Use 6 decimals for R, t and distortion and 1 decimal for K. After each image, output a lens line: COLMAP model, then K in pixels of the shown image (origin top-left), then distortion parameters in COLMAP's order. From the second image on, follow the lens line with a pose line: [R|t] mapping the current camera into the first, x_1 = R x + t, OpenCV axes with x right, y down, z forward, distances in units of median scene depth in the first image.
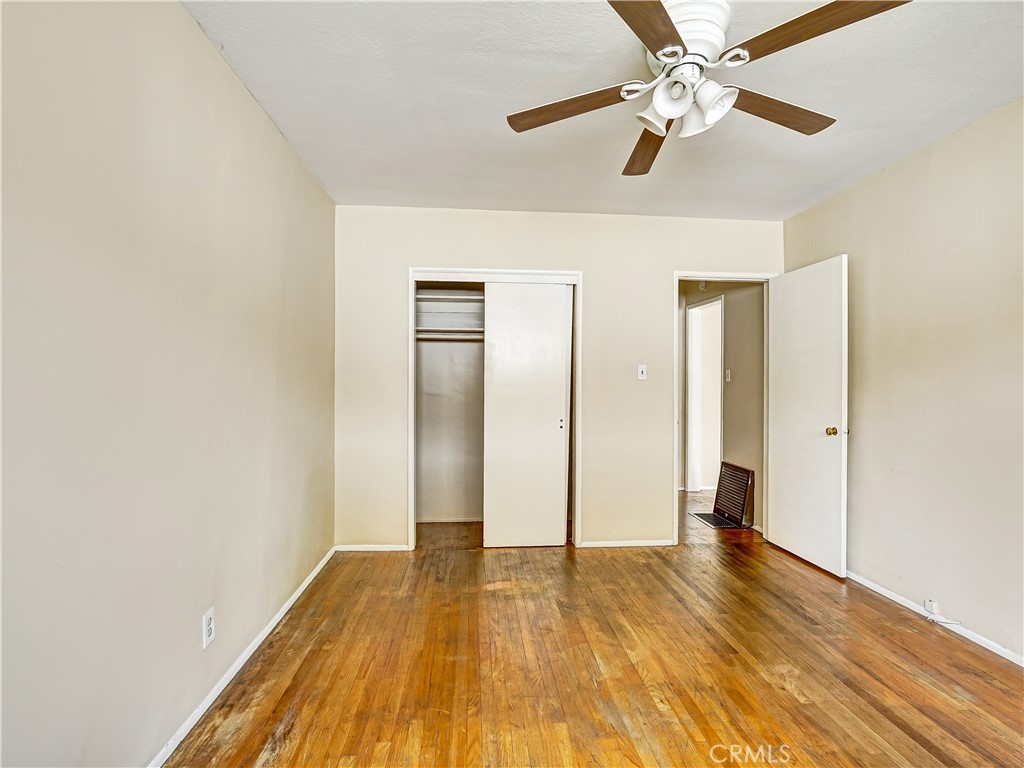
lens RADIAL K [[514.3, 0, 509.8], [0, 514.3, 382.3], [0, 0, 1]] dist [-0.011251, 0.004787]
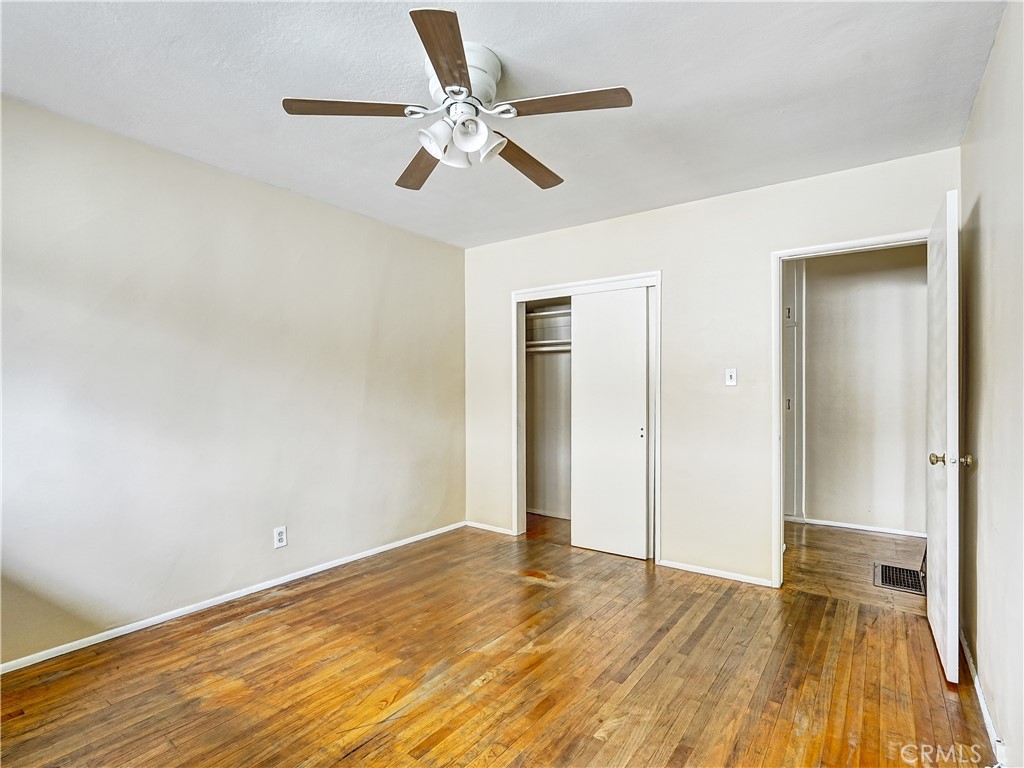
lens RADIAL K [[514.3, 0, 497.6], [0, 514.3, 397.7], [0, 0, 1]] dist [-0.011251, 0.004787]
pose [[0.752400, 0.000650, -0.658707, 0.660117], [0.008150, 0.999914, 0.010296, 0.003512], [0.658656, -0.013115, 0.752329, 0.125300]]
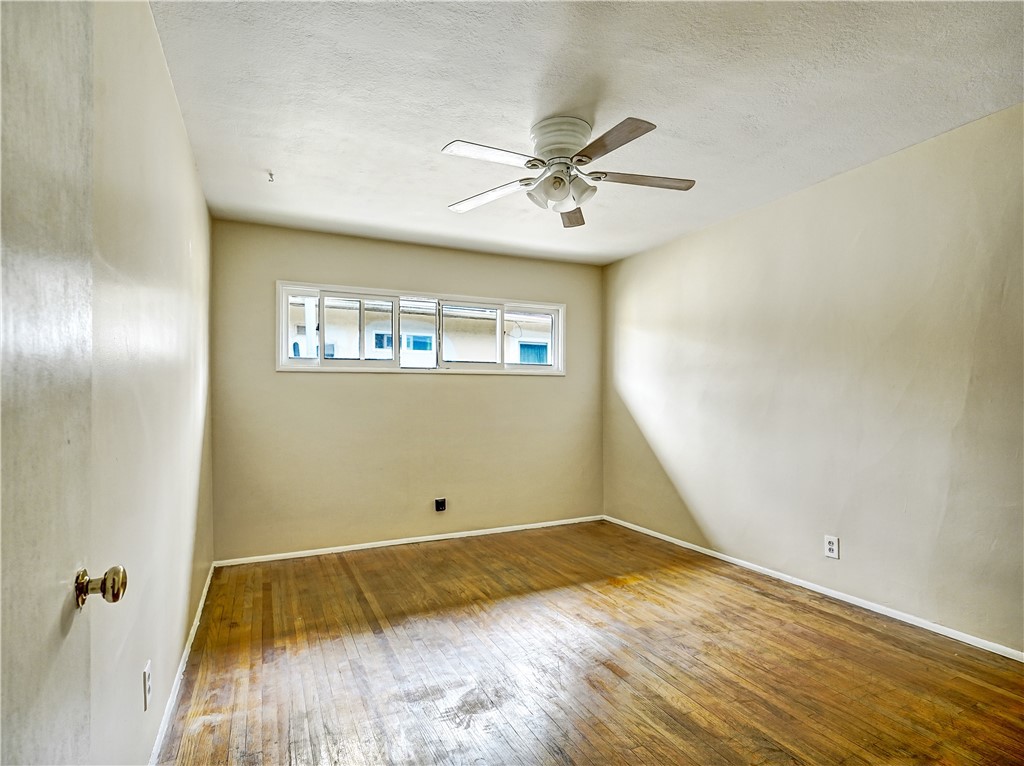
lens RADIAL K [[514.3, 0, 512.9], [0, 514.3, 391.5], [0, 0, 1]] dist [-0.011251, 0.004787]
pose [[-0.931769, -0.010023, -0.362914, 0.567082], [-0.000369, 0.999644, -0.026660, 0.023666], [0.363052, -0.024707, -0.931441, 1.321545]]
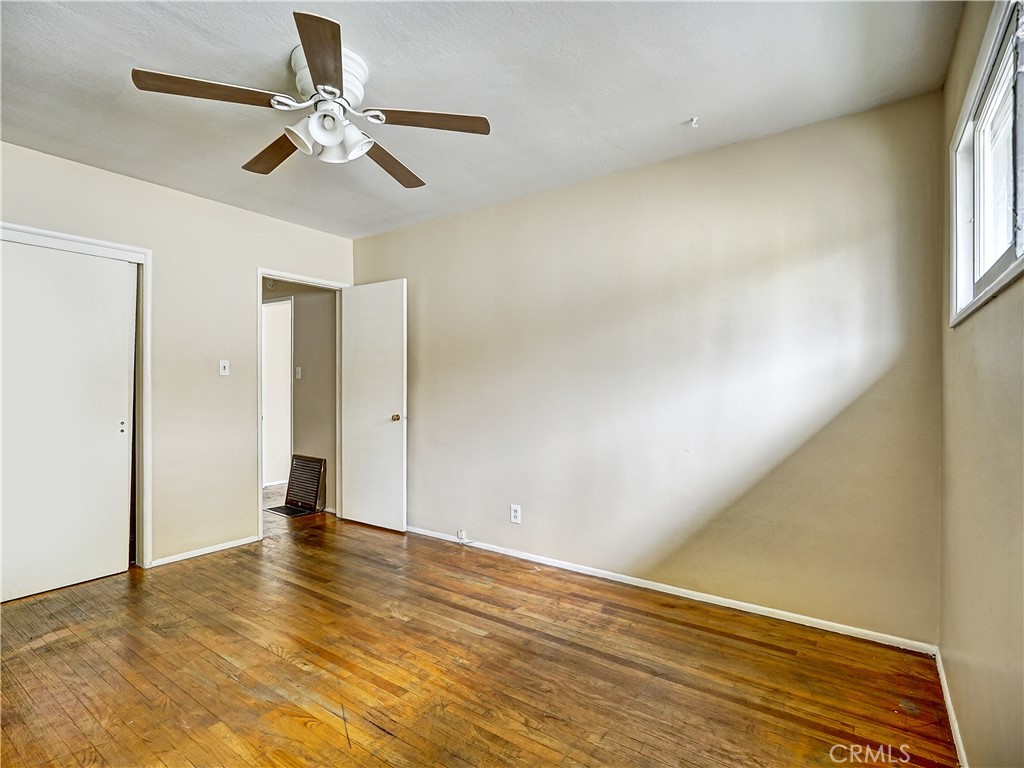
lens RADIAL K [[514.3, 0, 517.9], [0, 514.3, 386.7], [0, 0, 1]] dist [-0.011251, 0.004787]
pose [[0.634874, -0.005949, 0.772593, -0.167507], [-0.003060, 0.999943, 0.010213, 0.005170], [-0.772610, -0.008848, 0.634820, -0.035970]]
